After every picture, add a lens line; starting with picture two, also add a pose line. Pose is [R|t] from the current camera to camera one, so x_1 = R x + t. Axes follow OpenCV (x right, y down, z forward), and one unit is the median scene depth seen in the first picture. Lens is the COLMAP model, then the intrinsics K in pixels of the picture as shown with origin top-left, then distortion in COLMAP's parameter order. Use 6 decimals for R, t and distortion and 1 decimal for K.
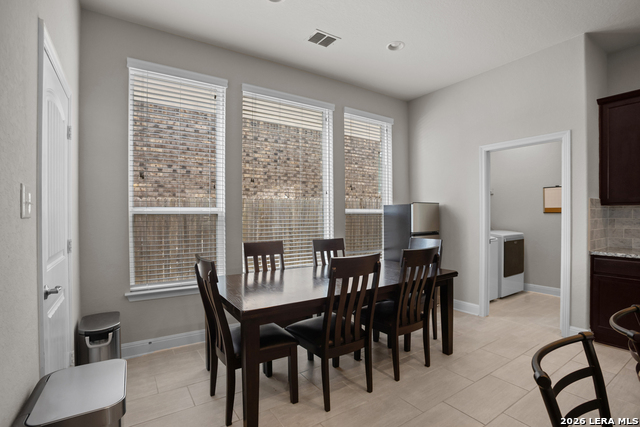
lens RADIAL K [[312.4, 0, 323.6], [0, 312.4, 214.2], [0, 0, 1]] dist [-0.080971, 0.033880]
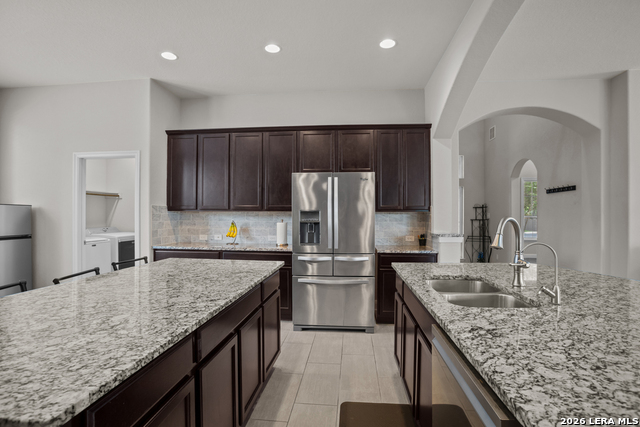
lens RADIAL K [[312.4, 0, 323.6], [0, 312.4, 214.2], [0, 0, 1]] dist [-0.080971, 0.033880]
pose [[0.635060, 0.014557, 0.772326, 0.209605], [-0.004936, 0.999878, -0.014787, 0.001123], [-0.772447, 0.005578, 0.635055, -0.257969]]
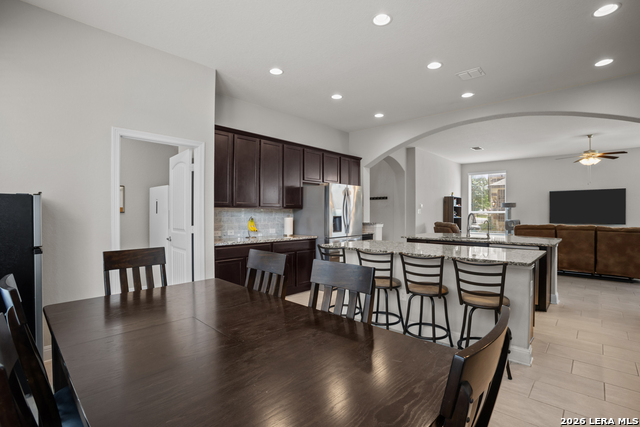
lens RADIAL K [[315.4, 0, 322.4], [0, 315.4, 217.0], [0, 0, 1]] dist [-0.080199, 0.037612]
pose [[-0.231936, -0.006621, 0.972709, -0.305630], [0.000034, 0.999977, 0.006815, 0.002423], [-0.972731, 0.001613, -0.231930, 0.533837]]
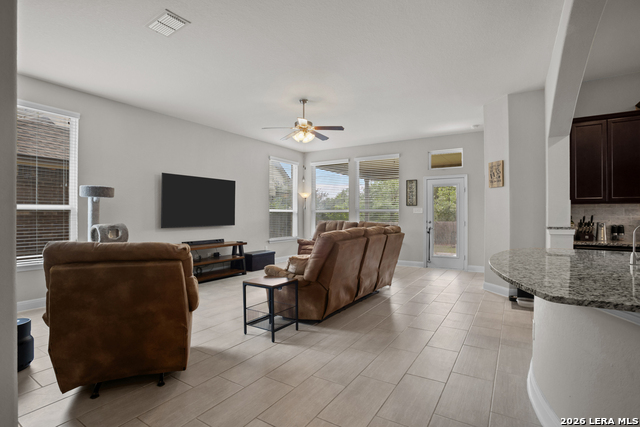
lens RADIAL K [[312.4, 0, 323.6], [0, 312.4, 214.2], [0, 0, 1]] dist [-0.080971, 0.033880]
pose [[-0.912786, 0.004443, -0.408414, 1.139543], [0.004360, 0.999990, 0.001132, 0.005937], [0.408415, -0.000747, -0.912796, -0.047351]]
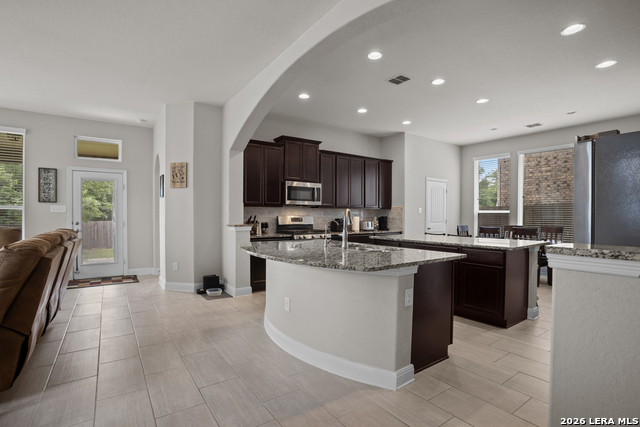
lens RADIAL K [[315.4, 0, 322.4], [0, 315.4, 217.0], [0, 0, 1]] dist [-0.080199, 0.037612]
pose [[0.022063, 0.011673, -0.999688, 1.269497], [-0.004317, 0.999924, 0.011580, 0.005403], [0.999747, 0.004060, 0.022112, -0.270070]]
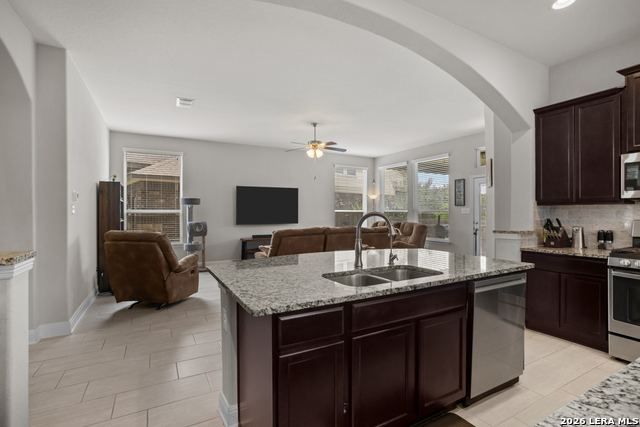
lens RADIAL K [[308.1, 0, 325.6], [0, 308.1, 211.3], [0, 0, 1]] dist [-0.072759, 0.032401]
pose [[-0.996837, 0.008264, 0.079037, 0.640565], [0.007917, 0.999958, -0.004701, -0.004015], [-0.079072, -0.004060, -0.996861, 0.240751]]
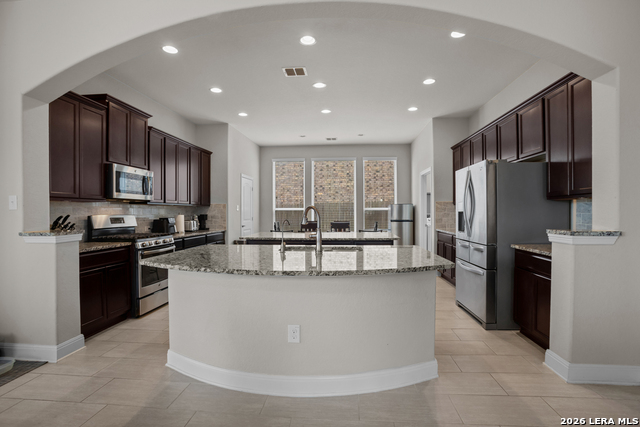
lens RADIAL K [[312.4, 0, 323.6], [0, 312.4, 214.2], [0, 0, 1]] dist [-0.080971, 0.033880]
pose [[0.778584, 0.006824, -0.627503, 0.981635], [-0.001645, 0.999960, 0.008833, 0.005277], [0.627538, -0.005845, 0.778564, -0.633232]]
